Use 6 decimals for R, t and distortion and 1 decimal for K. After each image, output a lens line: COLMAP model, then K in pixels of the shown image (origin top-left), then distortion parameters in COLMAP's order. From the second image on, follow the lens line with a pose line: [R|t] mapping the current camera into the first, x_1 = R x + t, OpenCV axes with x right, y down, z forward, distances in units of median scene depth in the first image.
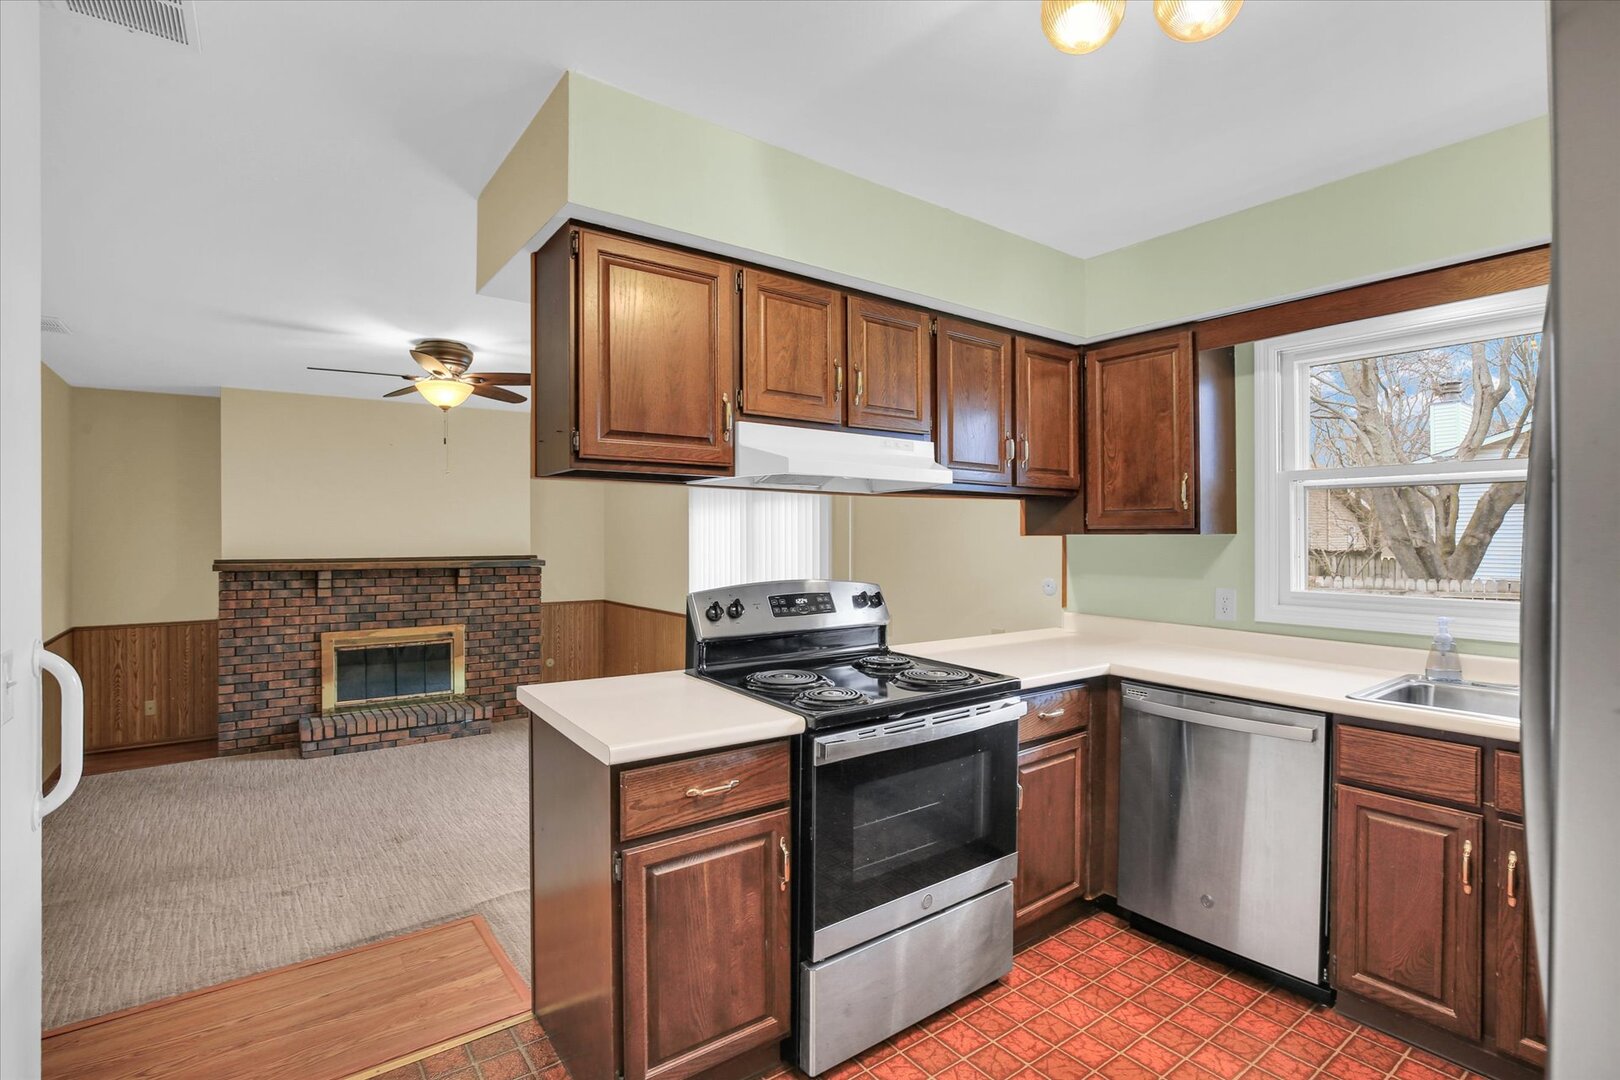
lens RADIAL K [[752.2, 0, 823.5], [0, 752.2, 535.0], [0, 0, 1]] dist [-0.036259, 0.002576]
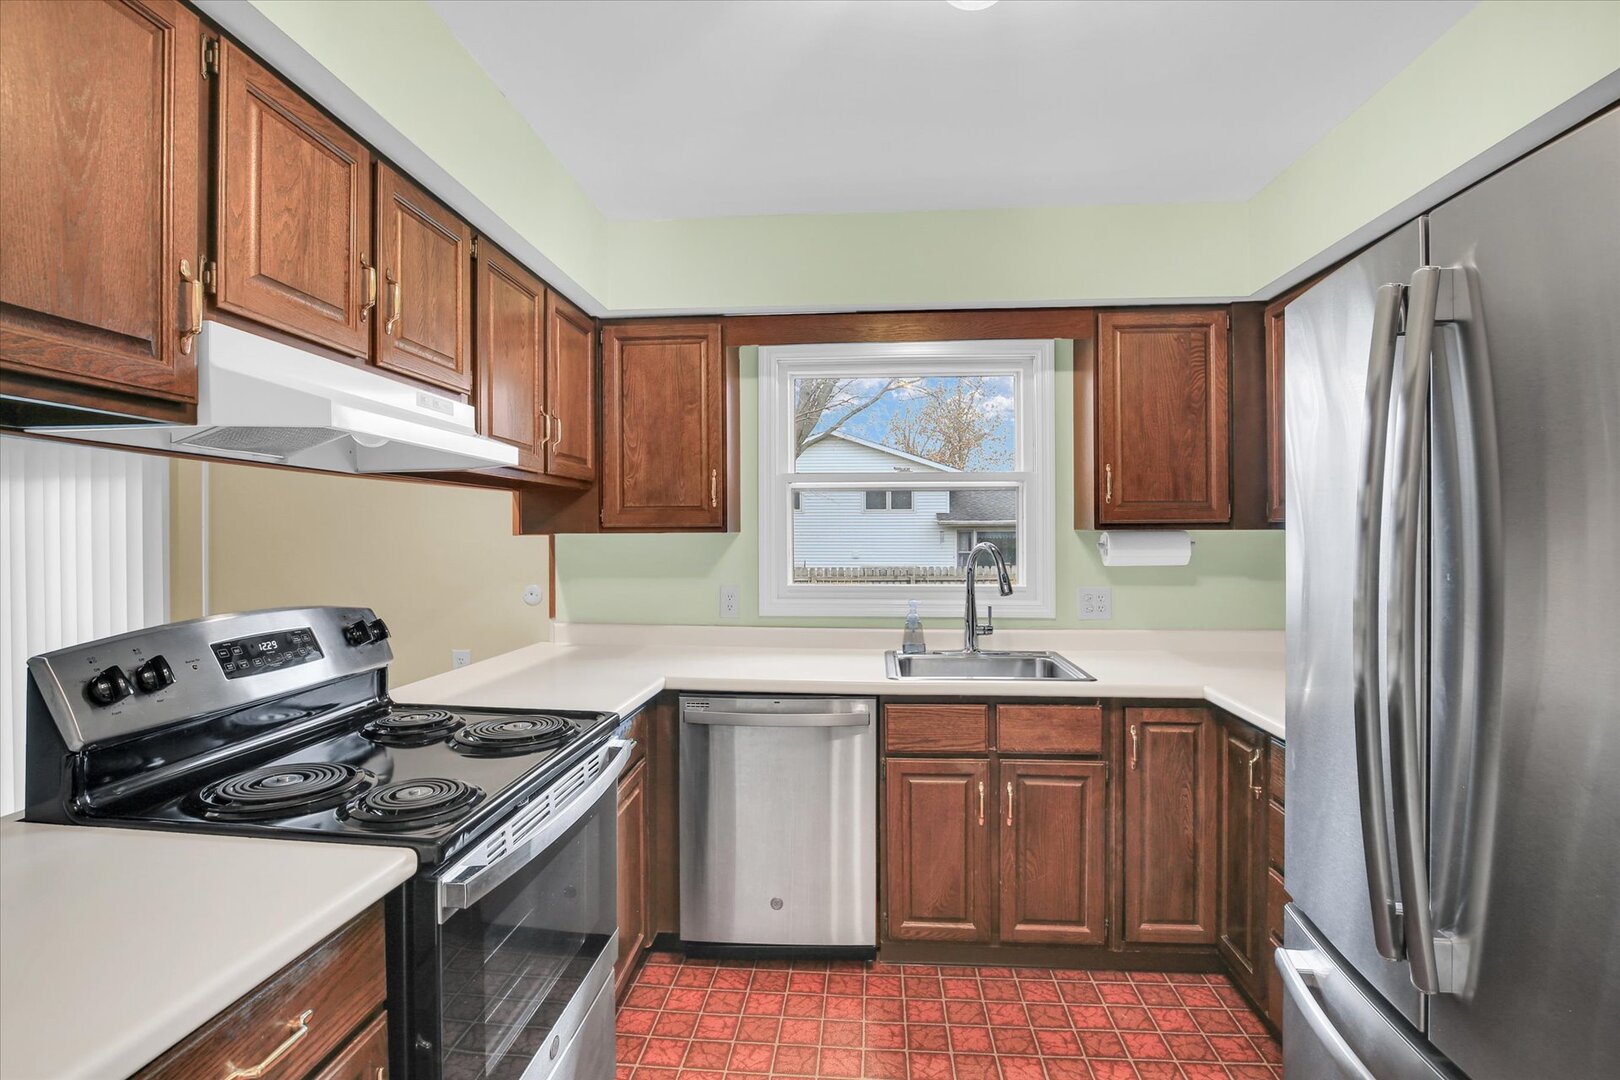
lens RADIAL K [[752.2, 0, 806.7], [0, 752.2, 537.9], [0, 0, 1]] dist [-0.036259, 0.002576]
pose [[0.663437, -0.008520, 0.748184, -0.196444], [0.004770, 0.999963, 0.007157, -0.000629], [-0.748217, -0.001180, 0.663453, 0.307684]]
